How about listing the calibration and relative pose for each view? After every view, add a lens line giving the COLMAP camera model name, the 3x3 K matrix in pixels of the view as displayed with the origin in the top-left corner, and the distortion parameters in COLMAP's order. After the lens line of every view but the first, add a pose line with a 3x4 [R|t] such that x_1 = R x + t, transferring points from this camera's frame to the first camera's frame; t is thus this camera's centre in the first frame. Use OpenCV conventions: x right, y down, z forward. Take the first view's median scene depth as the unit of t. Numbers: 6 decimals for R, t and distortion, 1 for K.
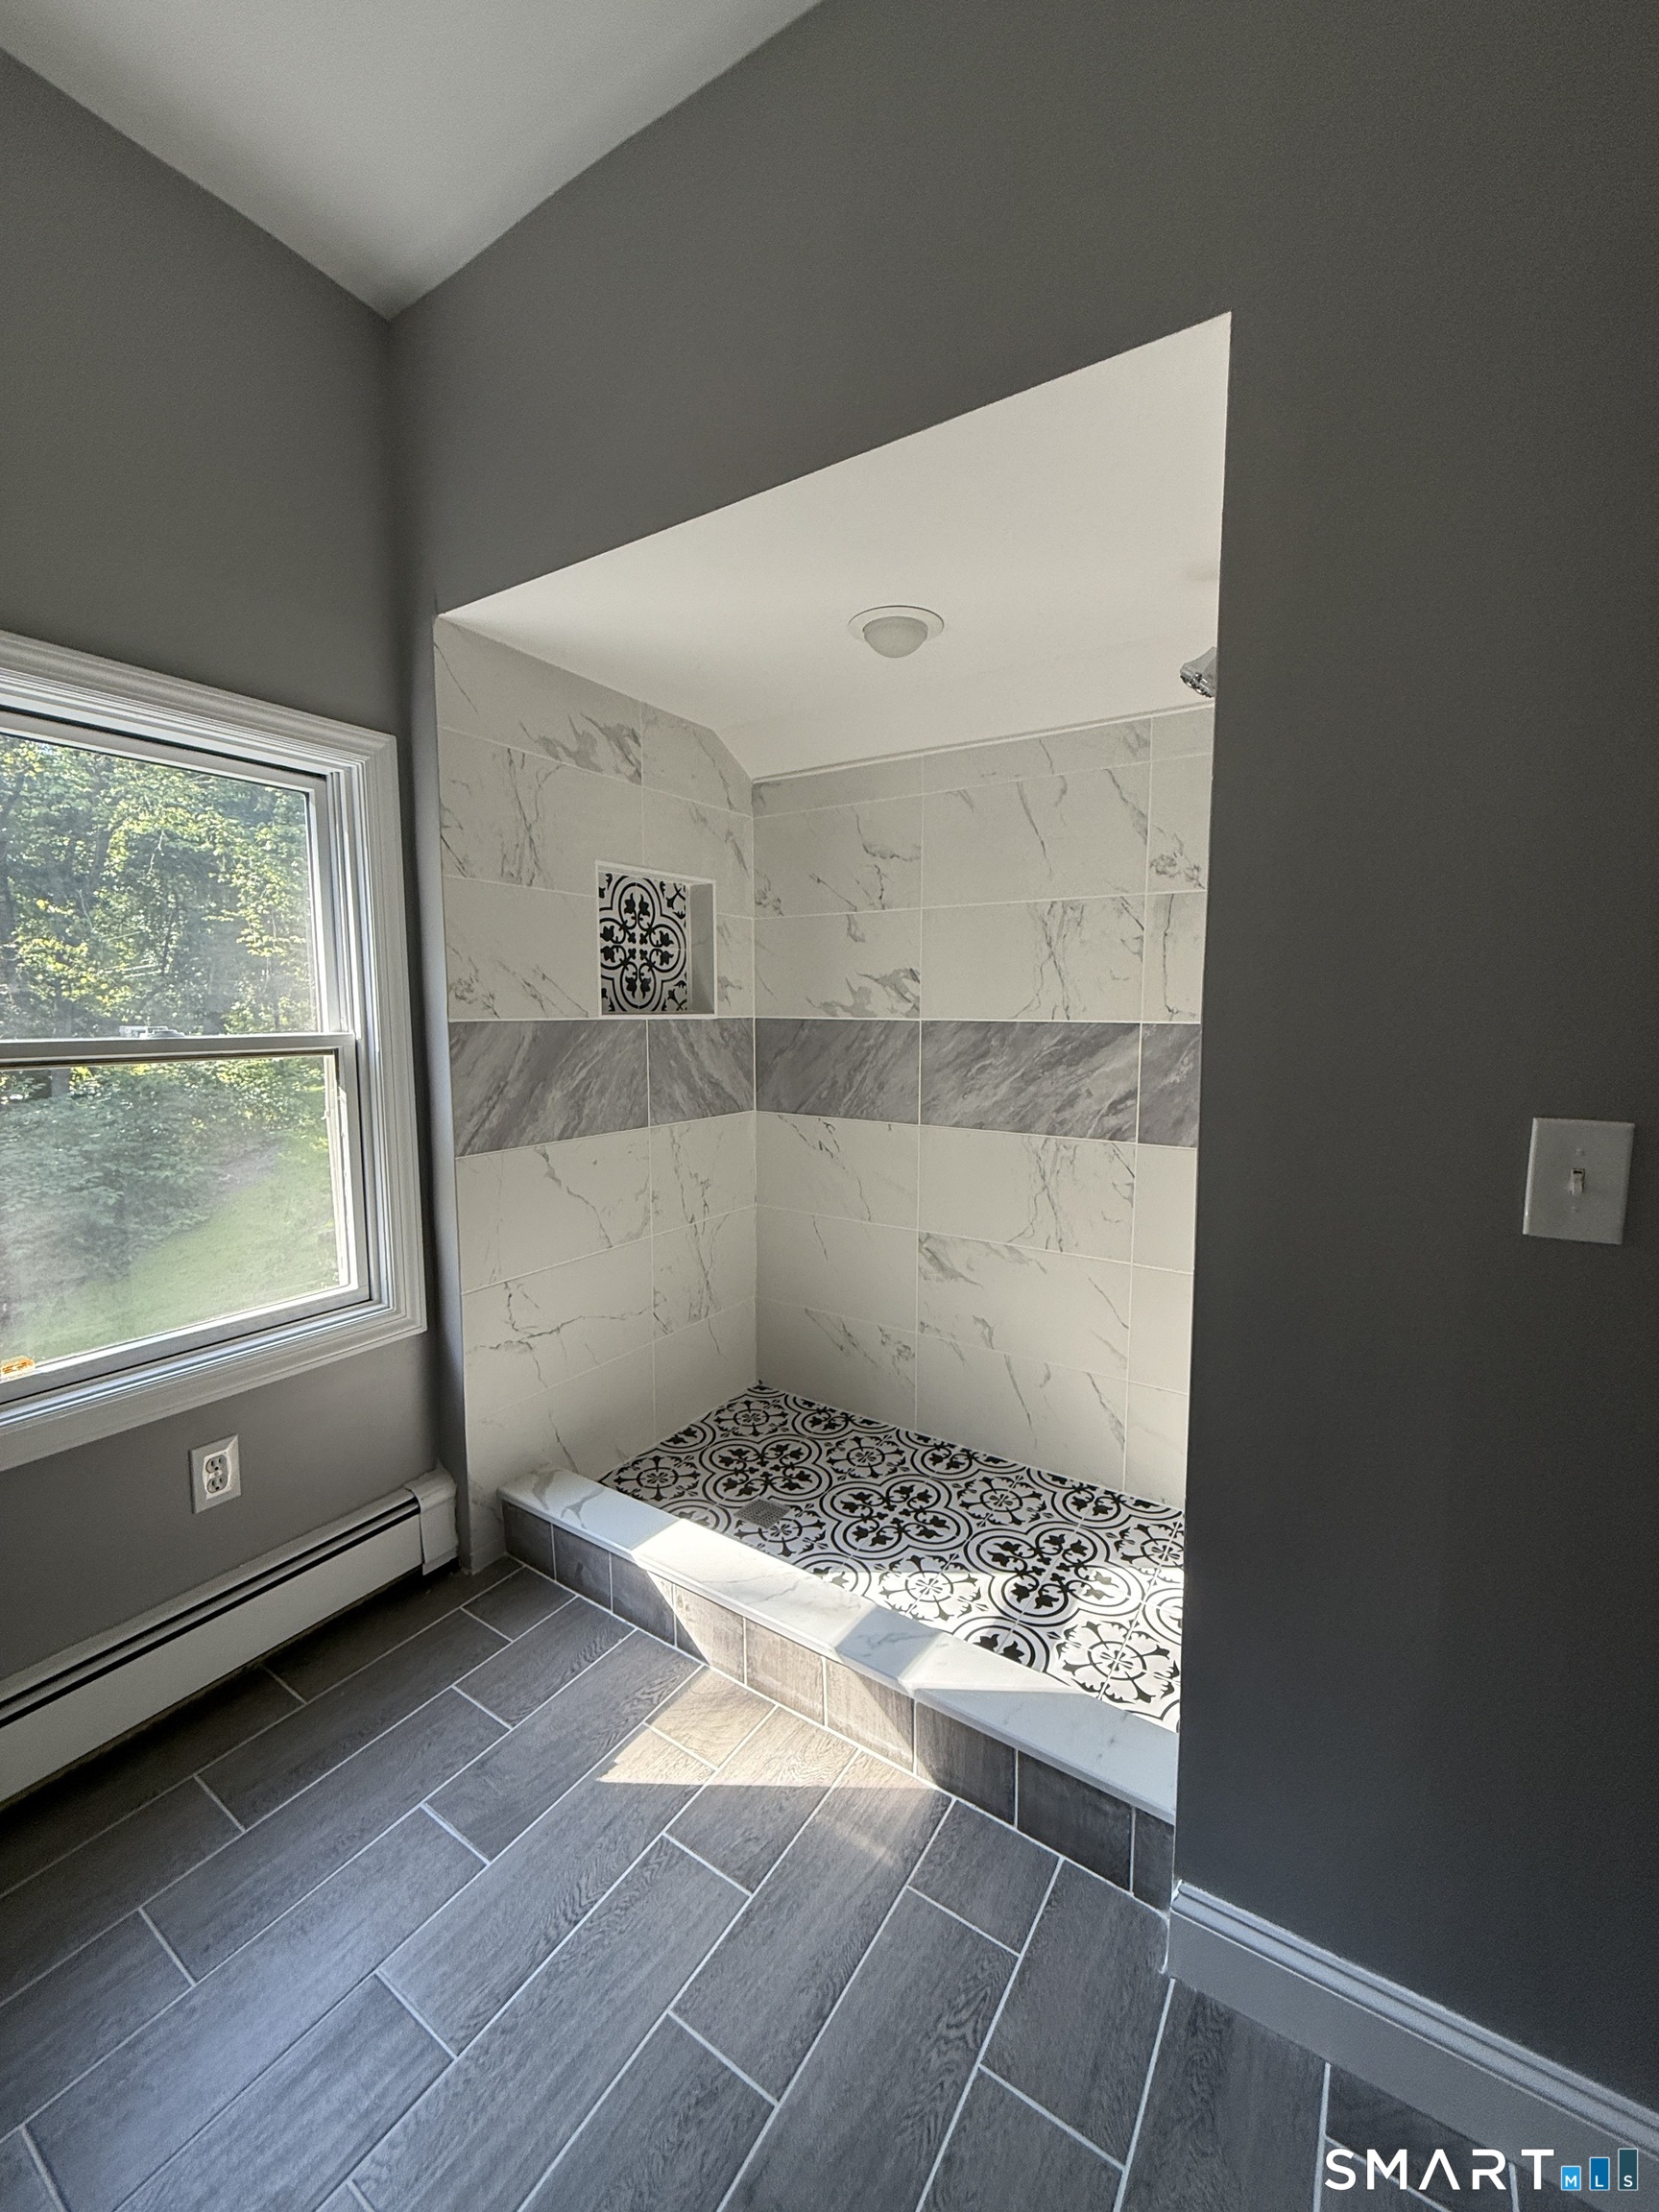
lens RADIAL K [[882.2, 0, 830.8], [0, 882.2, 1098.8], [0, 0, 1]] dist [-0.000347, 0.000102]
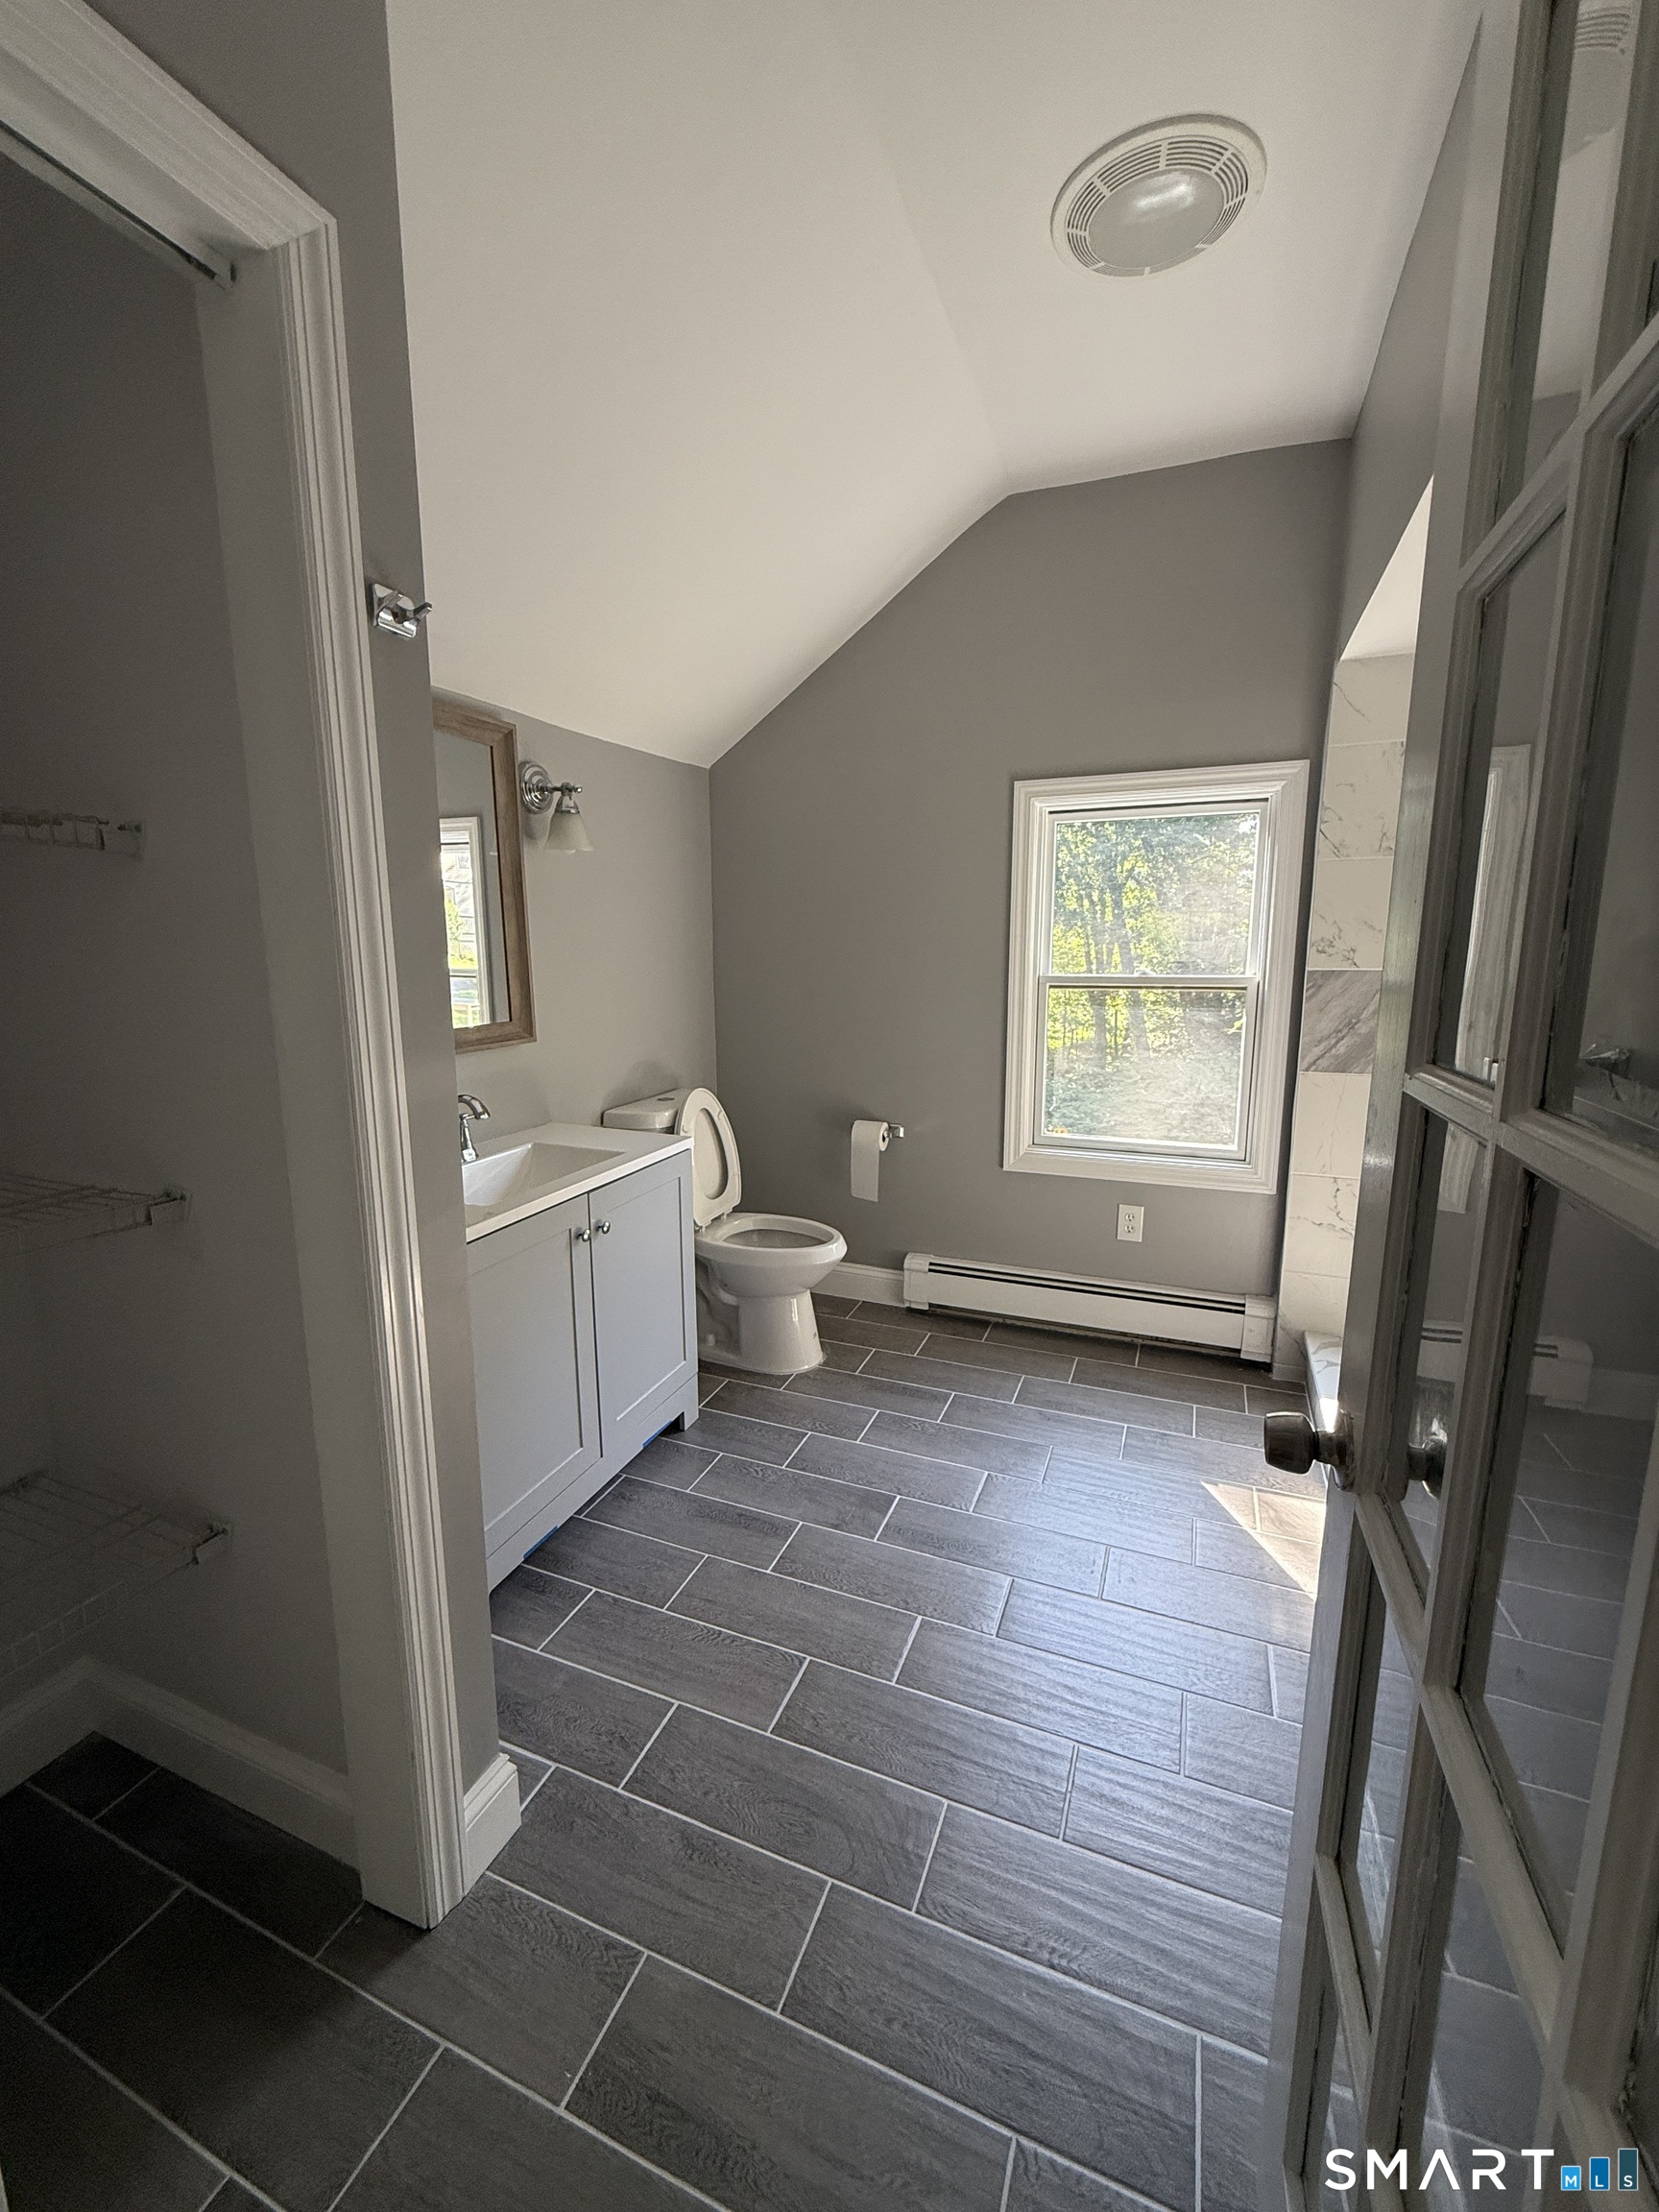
lens RADIAL K [[882.2, 0, 830.8], [0, 882.2, 1098.8], [0, 0, 1]] dist [-0.000347, 0.000102]
pose [[0.193658, 0.164655, -0.967153, 0.742491], [-0.101107, 0.983916, 0.147264, -0.017949], [0.975845, 0.069267, 0.207191, 0.025319]]
